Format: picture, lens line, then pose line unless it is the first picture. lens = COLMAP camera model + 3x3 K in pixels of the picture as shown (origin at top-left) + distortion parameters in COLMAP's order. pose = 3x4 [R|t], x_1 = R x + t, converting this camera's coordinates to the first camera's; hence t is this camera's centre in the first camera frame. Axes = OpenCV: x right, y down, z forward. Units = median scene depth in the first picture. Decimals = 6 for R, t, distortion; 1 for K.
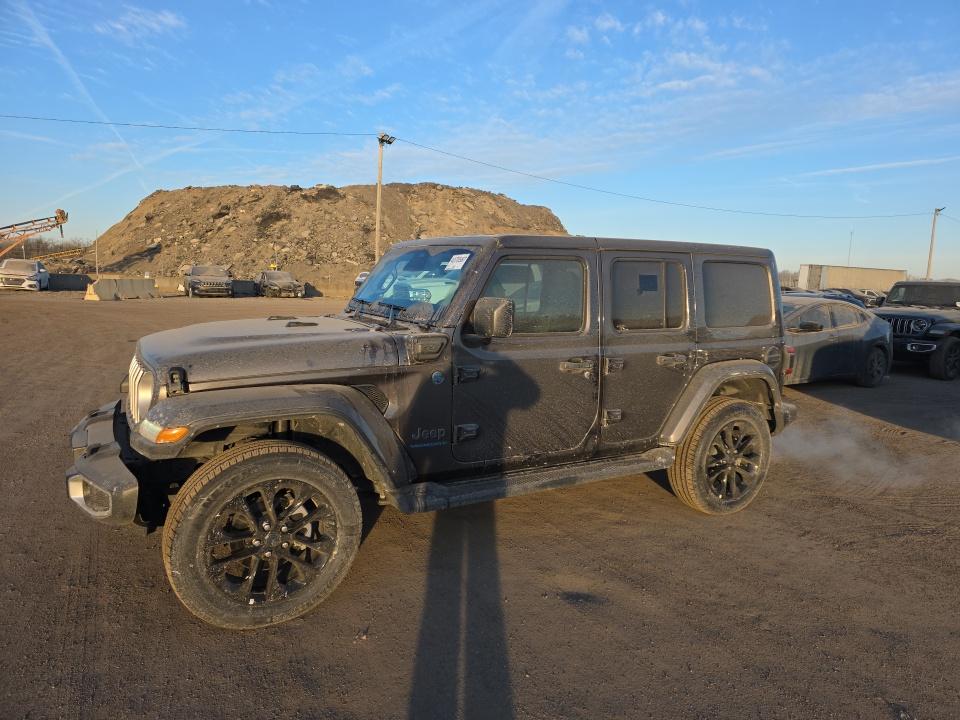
lens RADIAL K [[656.1, 0, 480.0], [0, 656.1, 360.0], [0, 0, 1]] dist [0.045773, -0.004288]
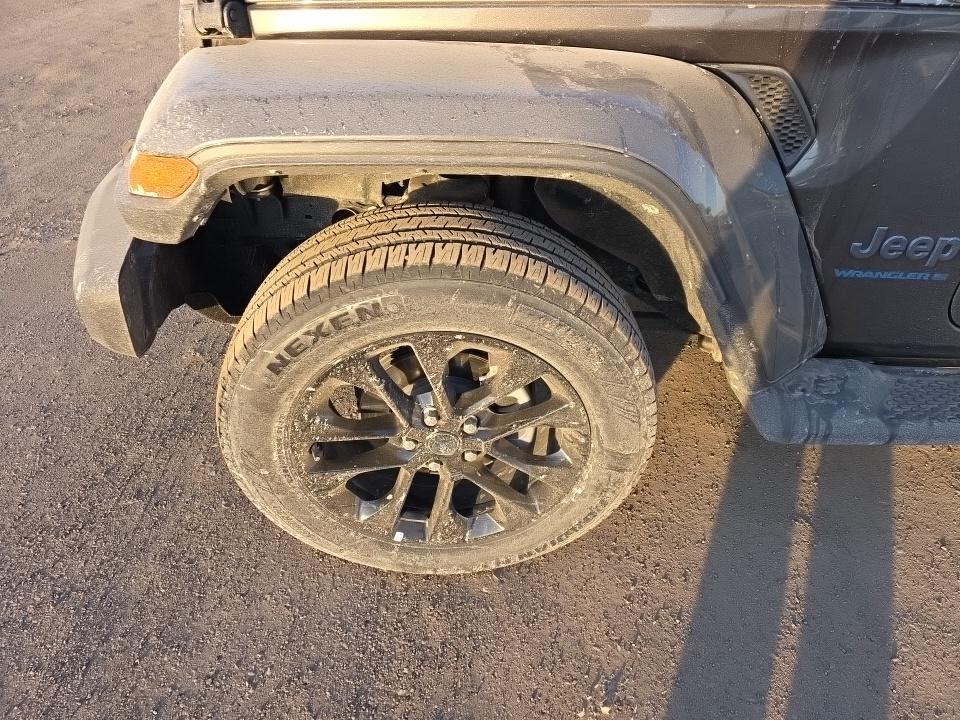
lens RADIAL K [[640.7, 0, 491.8], [0, 640.7, 375.4], [0, 0, 1]] dist [0.066753, -0.001494]
pose [[0.890746, 0.292214, -0.348113, -0.150334], [-0.074836, 0.849764, 0.521824, 0.009804], [0.448298, -0.438761, 0.778792, 0.703856]]
